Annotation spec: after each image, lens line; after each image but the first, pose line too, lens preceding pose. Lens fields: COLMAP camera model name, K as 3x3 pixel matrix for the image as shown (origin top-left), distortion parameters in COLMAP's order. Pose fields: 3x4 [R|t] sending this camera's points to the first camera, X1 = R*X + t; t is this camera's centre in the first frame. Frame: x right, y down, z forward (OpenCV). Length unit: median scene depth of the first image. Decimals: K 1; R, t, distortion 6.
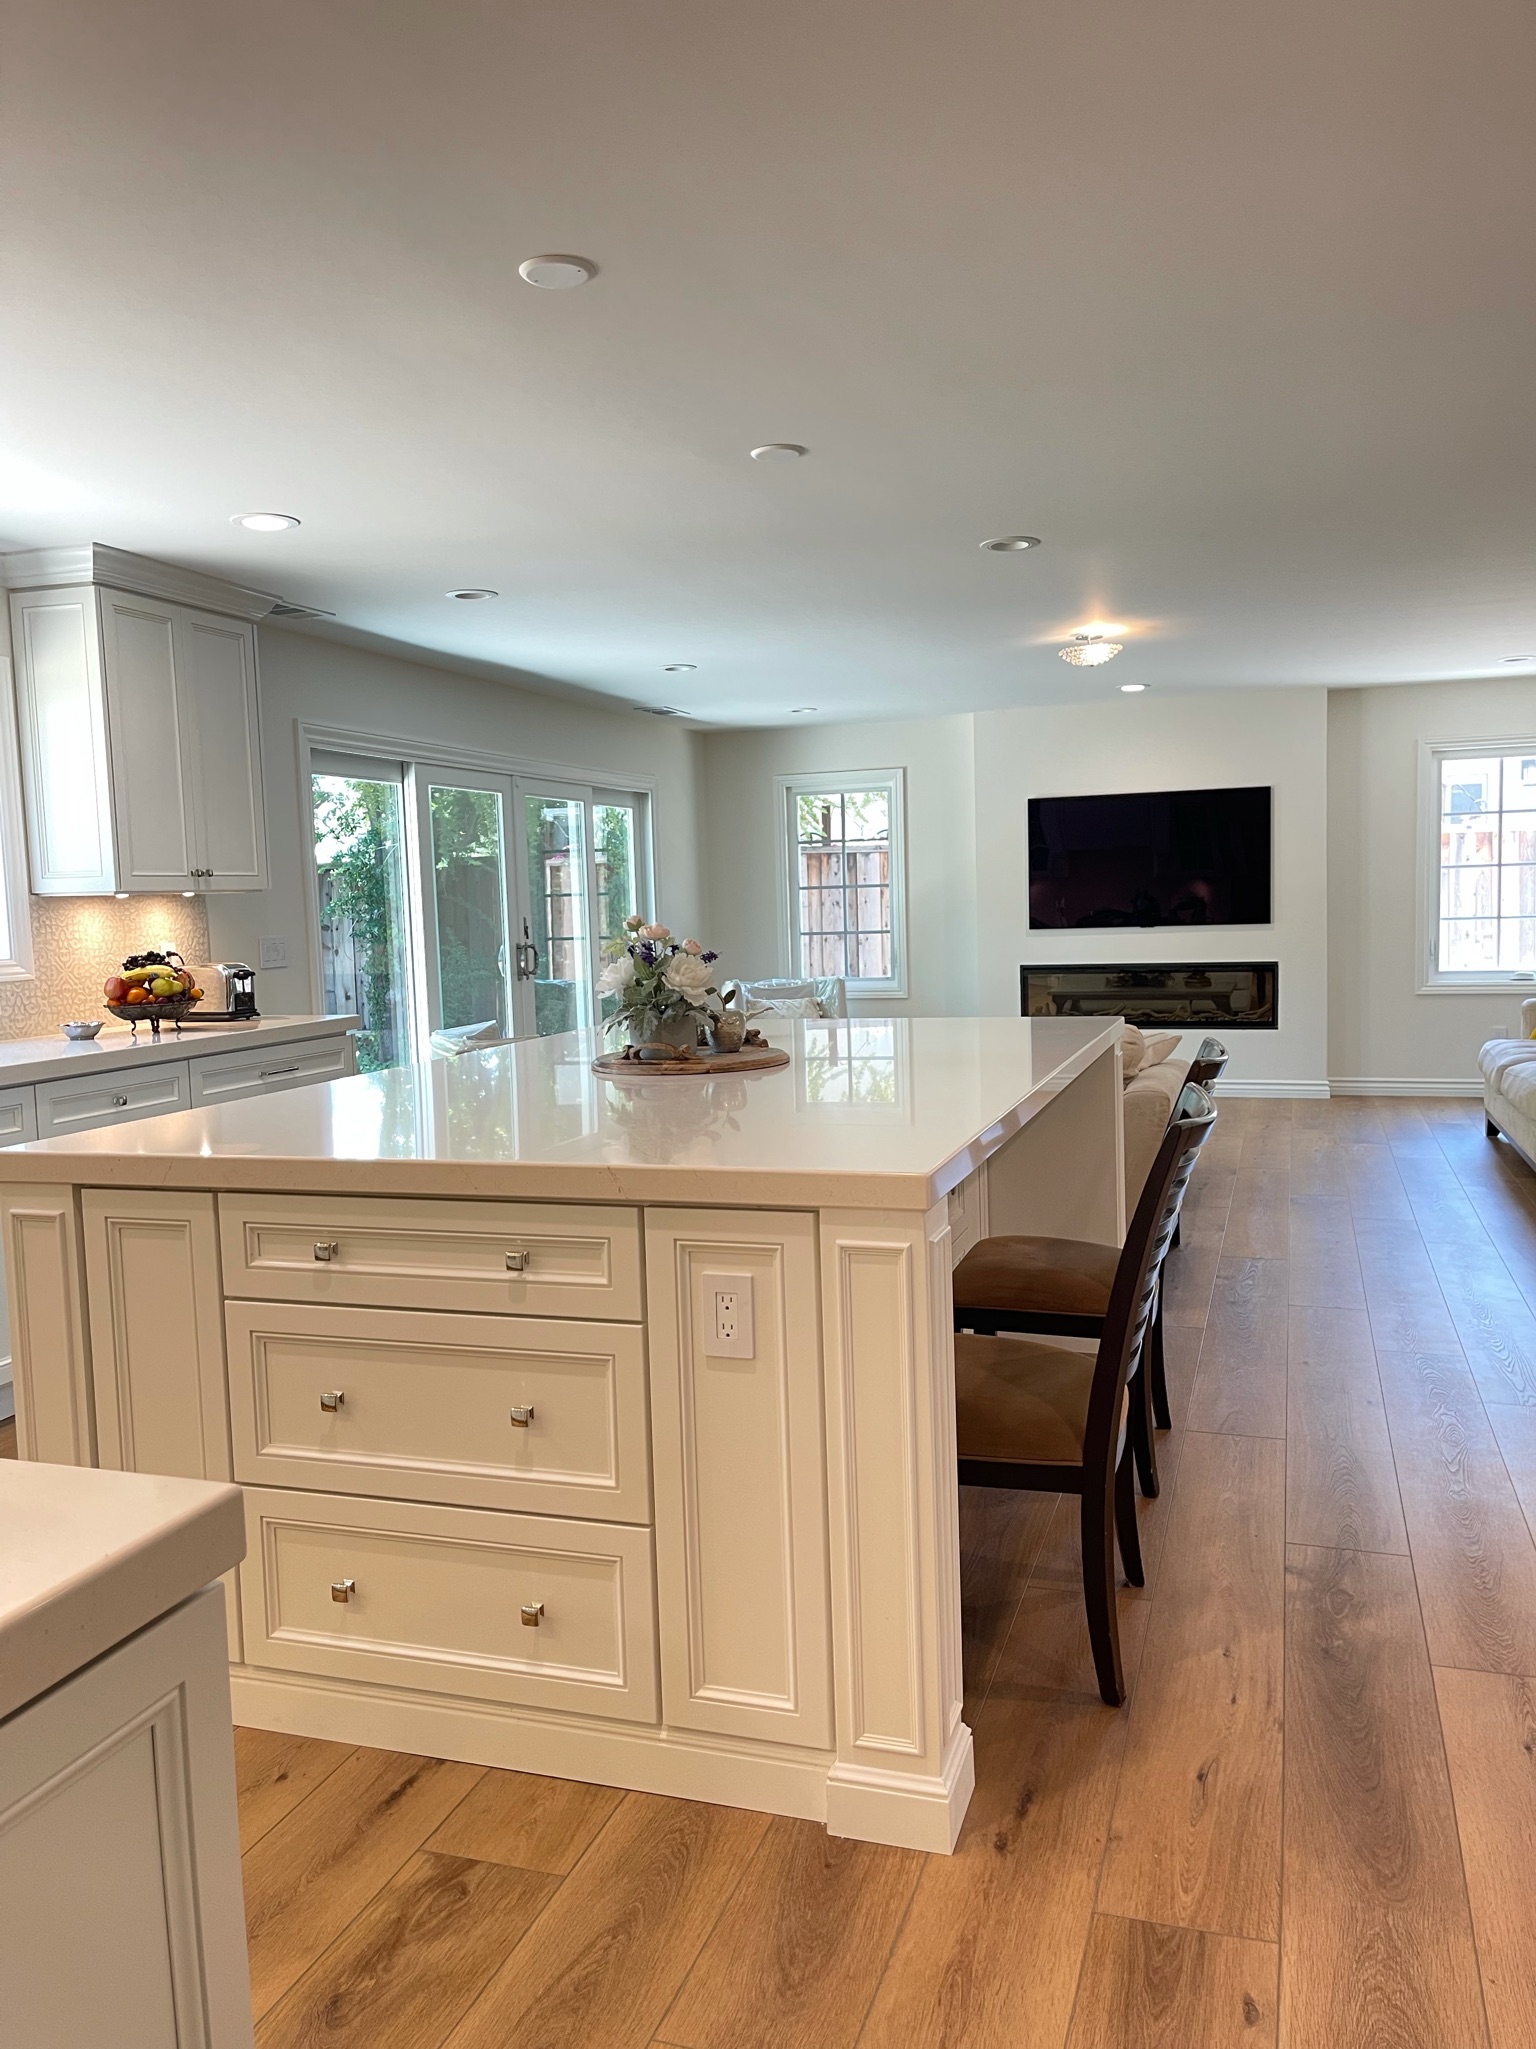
lens RADIAL K [[1536.3, 0, 776.3], [0, 1536.3, 1012.6], [0, 0, 1]] dist [0.097103, -0.137847]
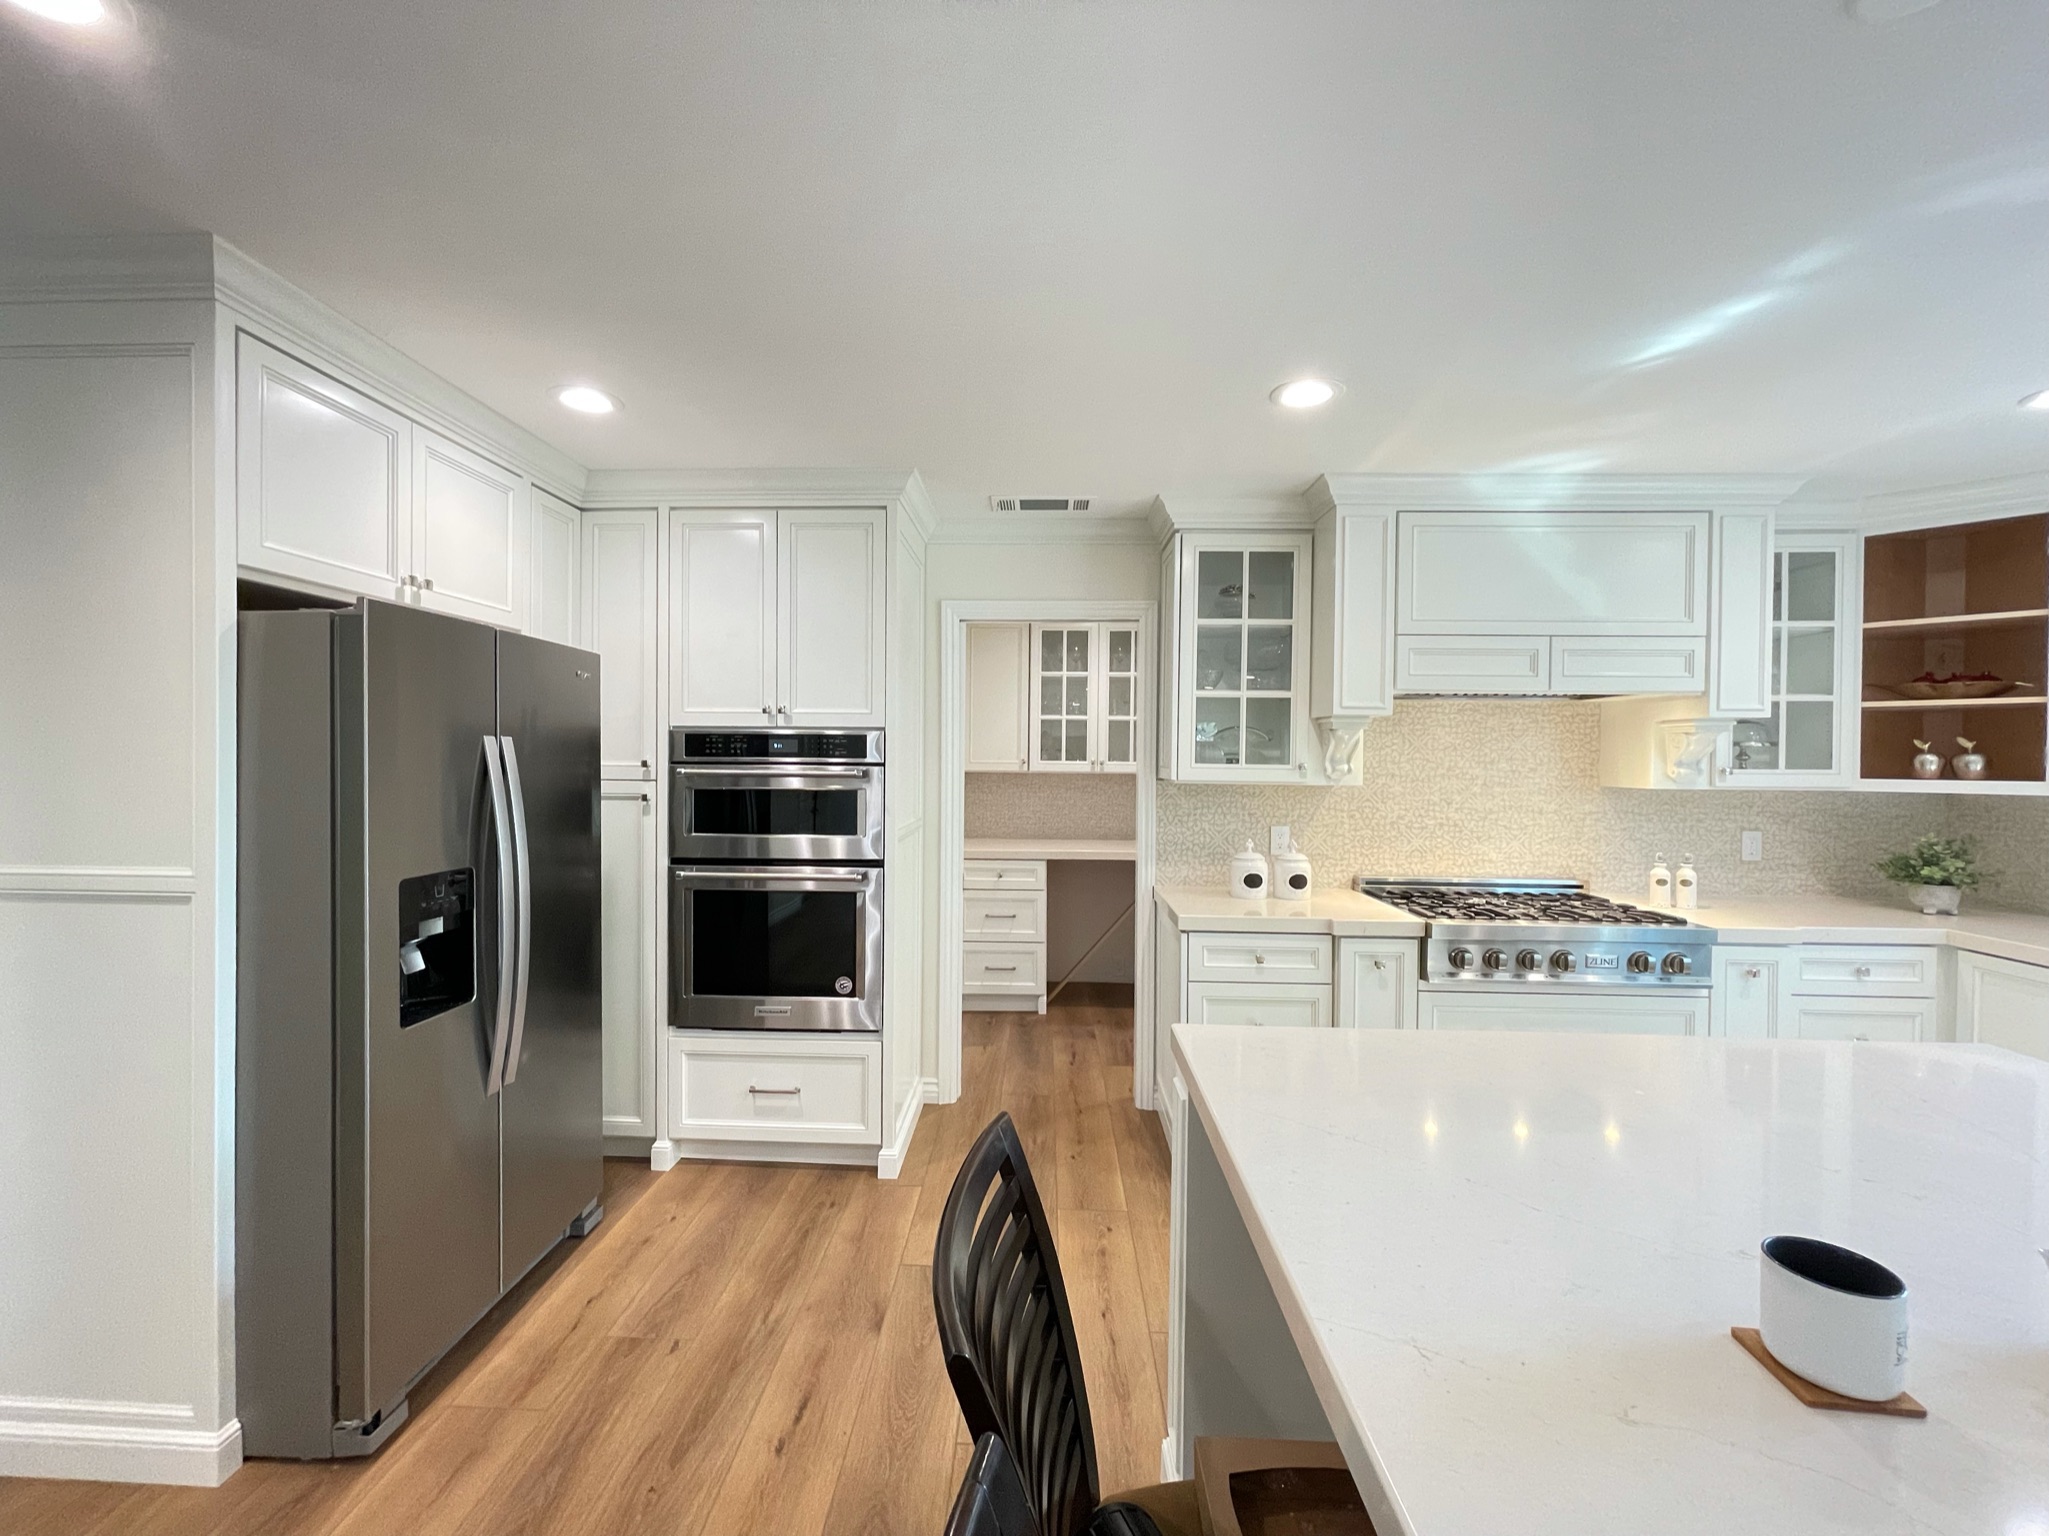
lens RADIAL K [[823.0, 0, 1009.5], [0, 823.0, 767.5], [0, 0, 1]] dist [-0.002090, -0.000107]
pose [[-0.962492, 0.027778, -0.269883, 0.400797], [0.002934, 0.995752, 0.092024, -0.196145], [0.271293, 0.087781, -0.958486, 1.491827]]
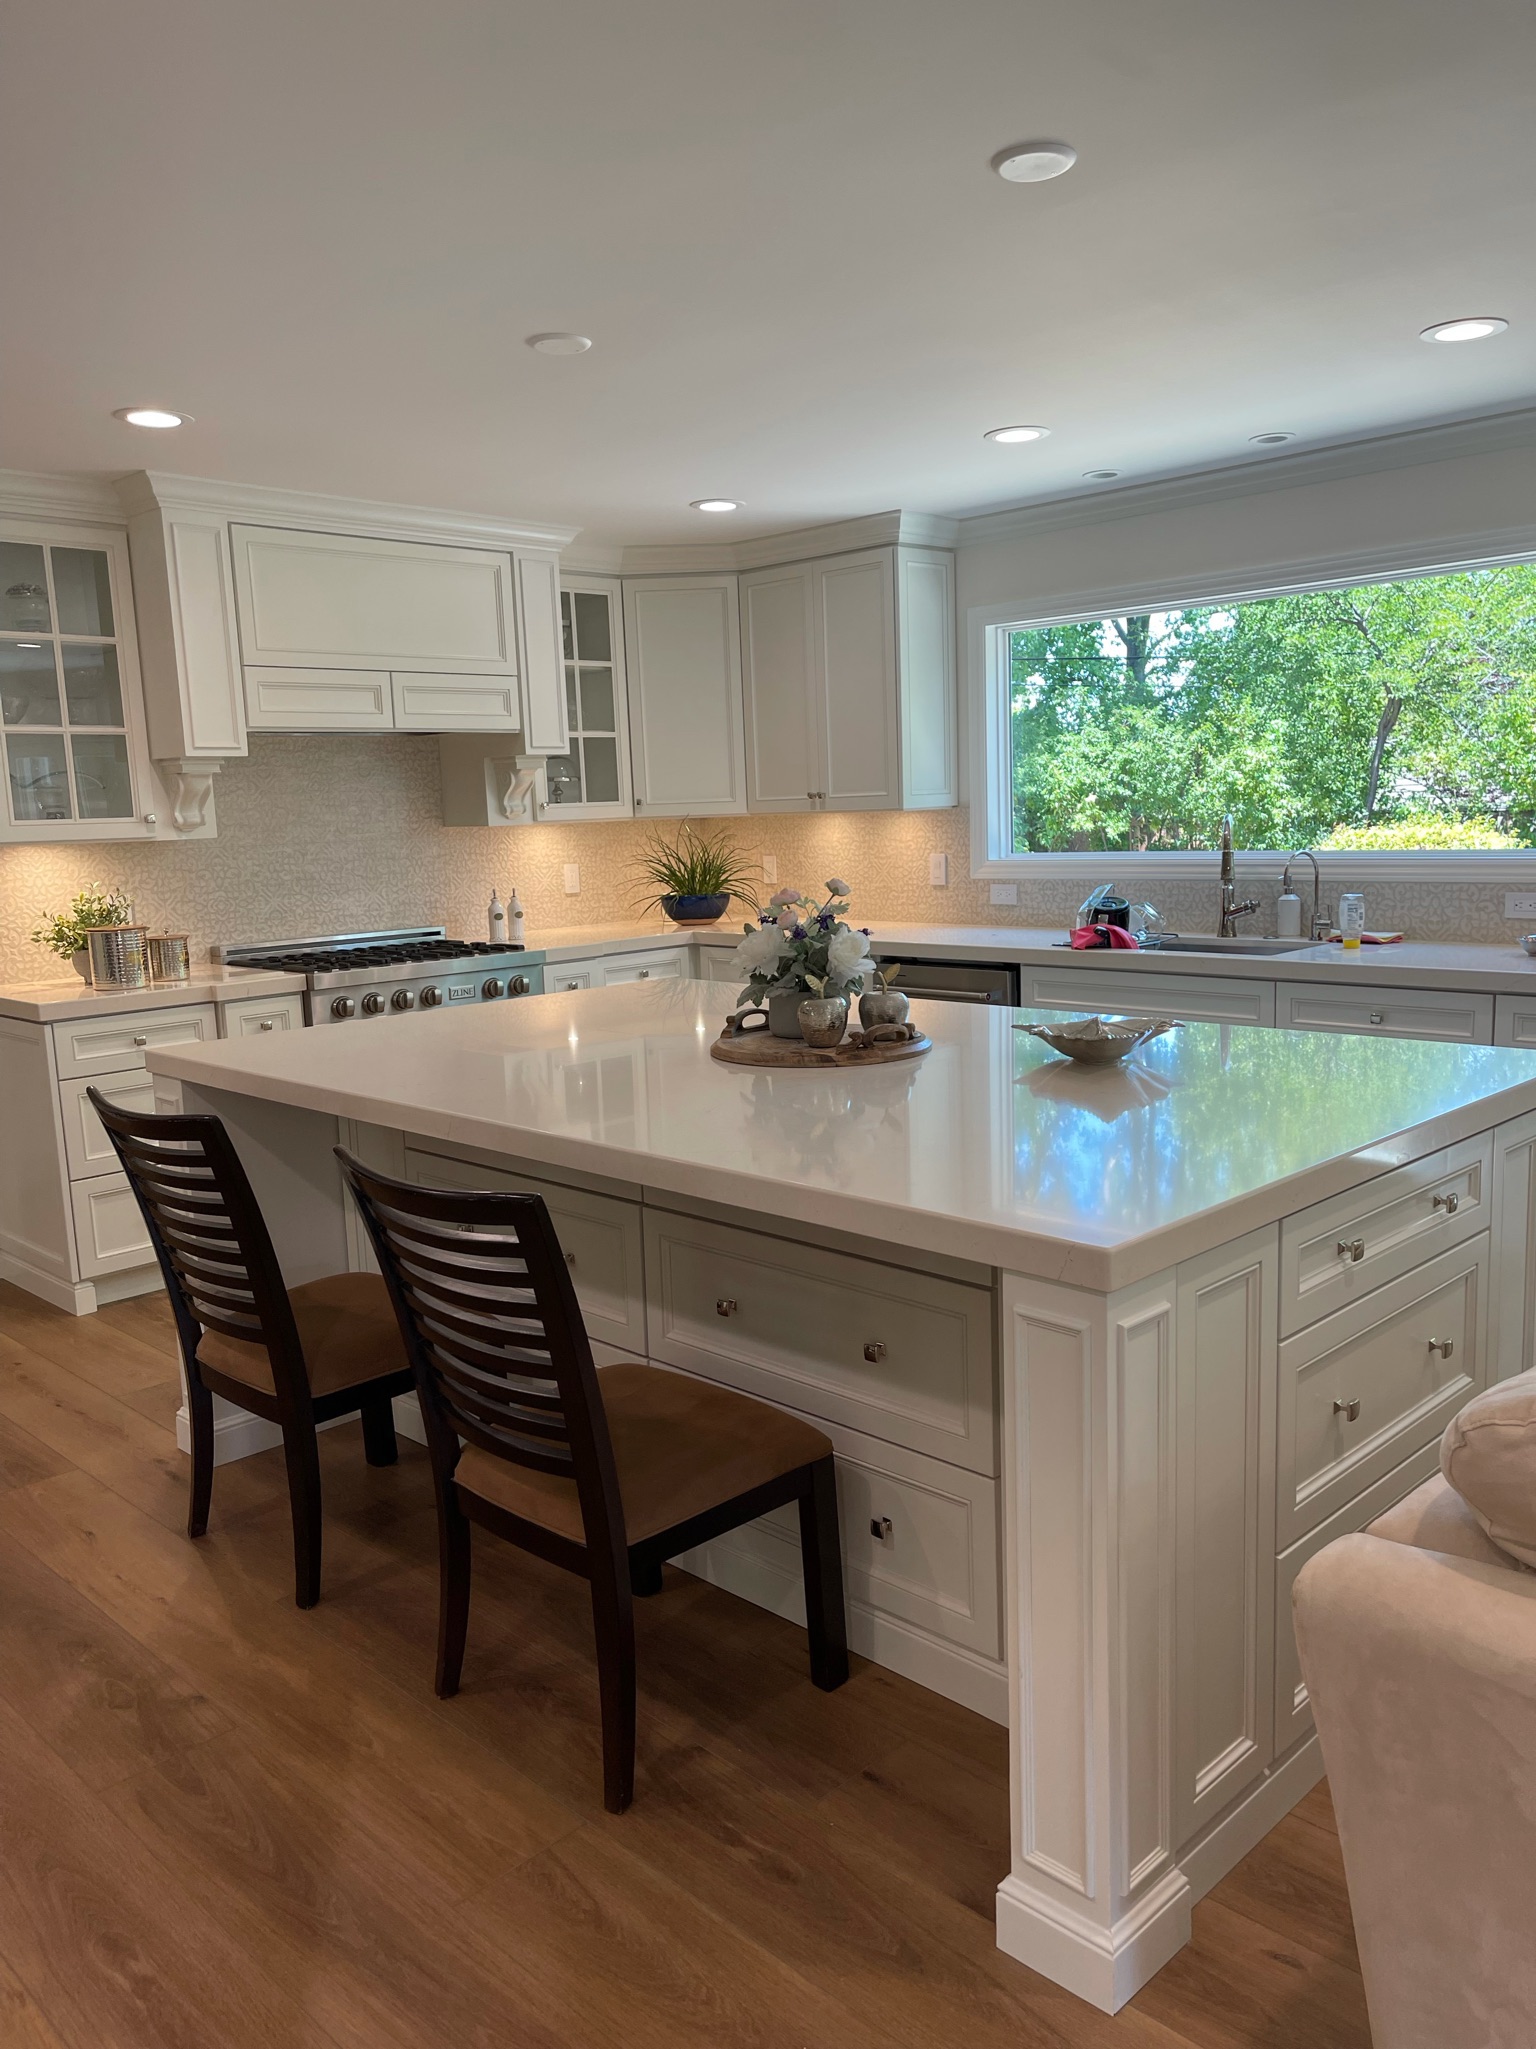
lens RADIAL K [[1543.5, 0, 774.8], [0, 1543.5, 1041.5], [0, 0, 1]] dist [0.072555, -0.101635]
pose [[-0.444086, 0.188619, -0.875906, 1.113012], [-0.015536, 0.975823, 0.218011, -0.252072], [0.895850, 0.110423, -0.430419, 2.046352]]
